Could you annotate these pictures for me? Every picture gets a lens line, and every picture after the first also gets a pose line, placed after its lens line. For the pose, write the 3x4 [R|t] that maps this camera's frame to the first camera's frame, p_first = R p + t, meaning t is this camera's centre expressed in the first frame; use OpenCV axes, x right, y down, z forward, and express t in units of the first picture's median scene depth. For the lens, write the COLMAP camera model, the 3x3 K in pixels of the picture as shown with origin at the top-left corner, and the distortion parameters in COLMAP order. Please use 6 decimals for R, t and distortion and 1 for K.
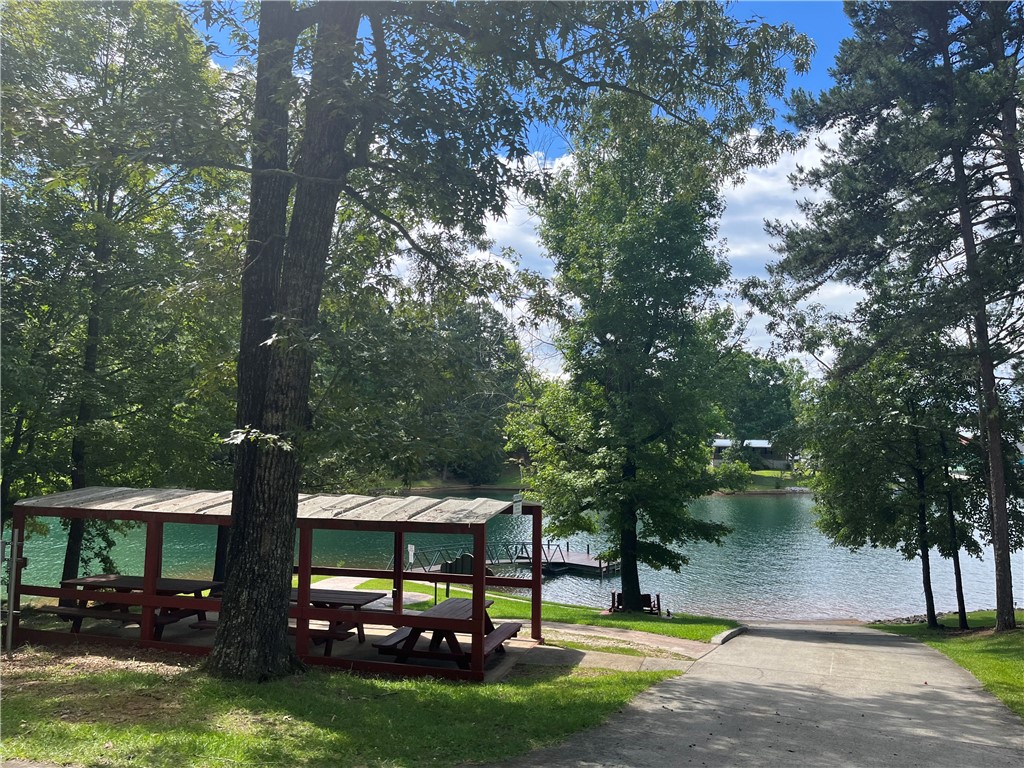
lens RADIAL K [[773.5, 0, 508.6], [0, 773.5, 392.0], [0, 0, 1]] dist [0.079630, -0.066521]
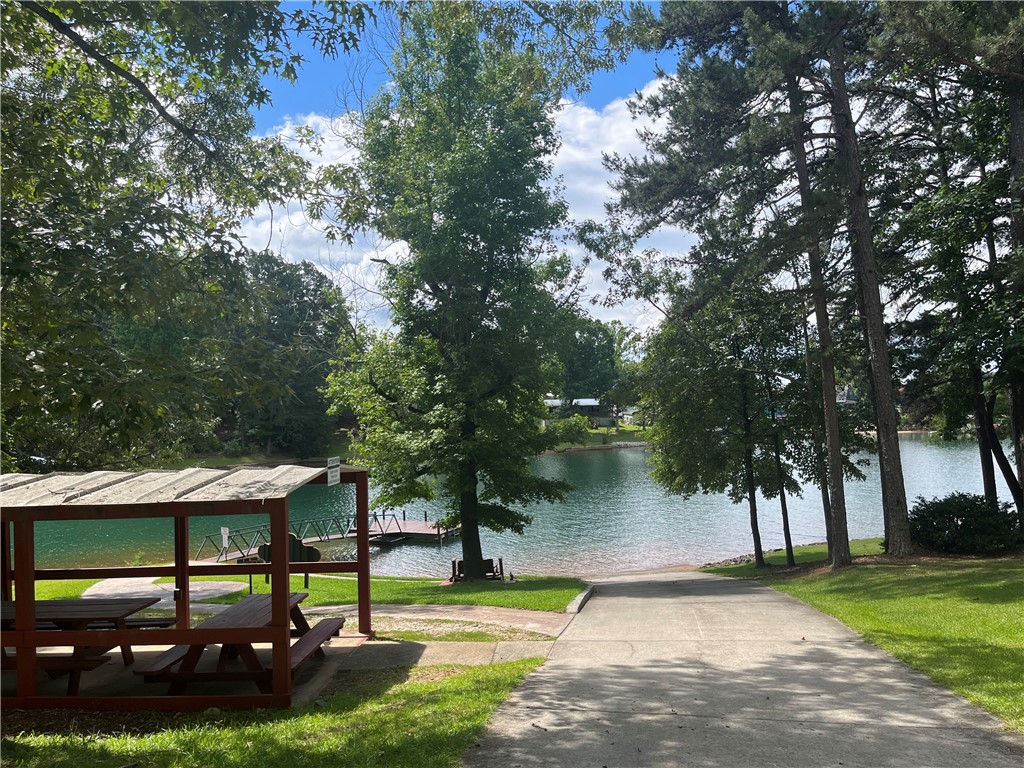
lens RADIAL K [[773.5, 0, 516.9], [0, 773.5, 386.9], [0, 0, 1]] dist [0.079630, -0.066521]
pose [[0.974231, -0.035116, 0.222804, 0.010193], [0.027048, 0.998867, 0.039159, 0.018634], [-0.223927, -0.032123, 0.974076, 0.103485]]
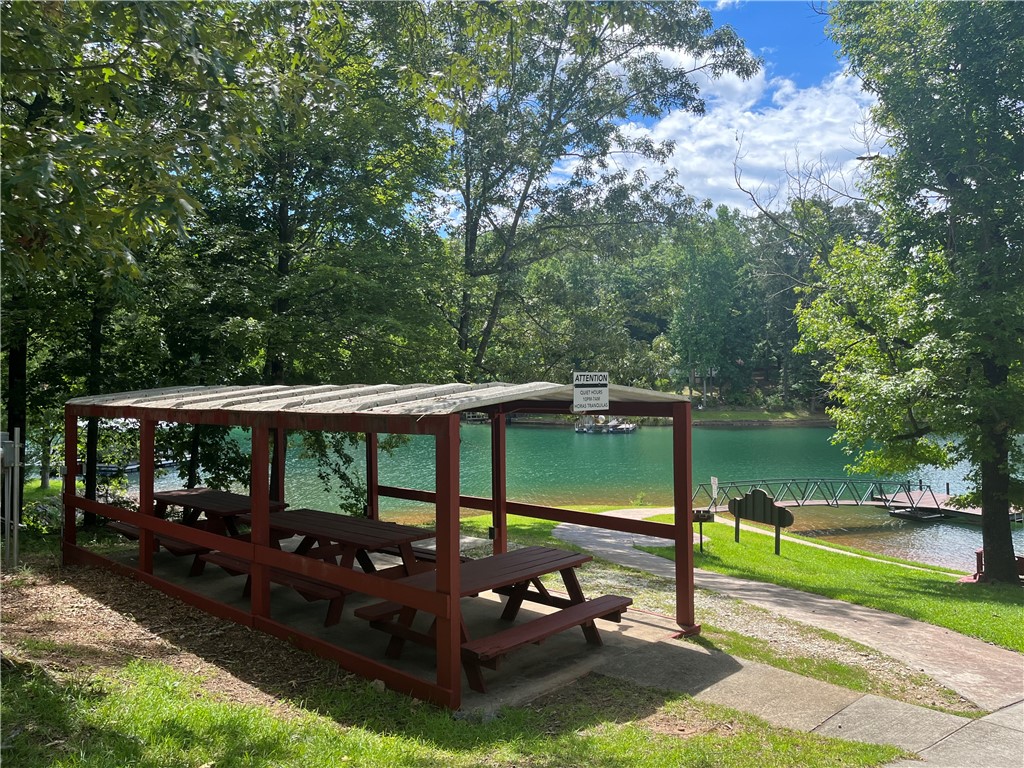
lens RADIAL K [[773.5, 0, 515.0], [0, 773.5, 385.1], [0, 0, 1]] dist [0.079630, -0.066521]
pose [[0.891447, -0.022122, -0.452585, 0.111889], [0.055584, 0.996603, 0.060768, 0.055065], [0.449703, -0.079328, 0.889648, 0.254017]]
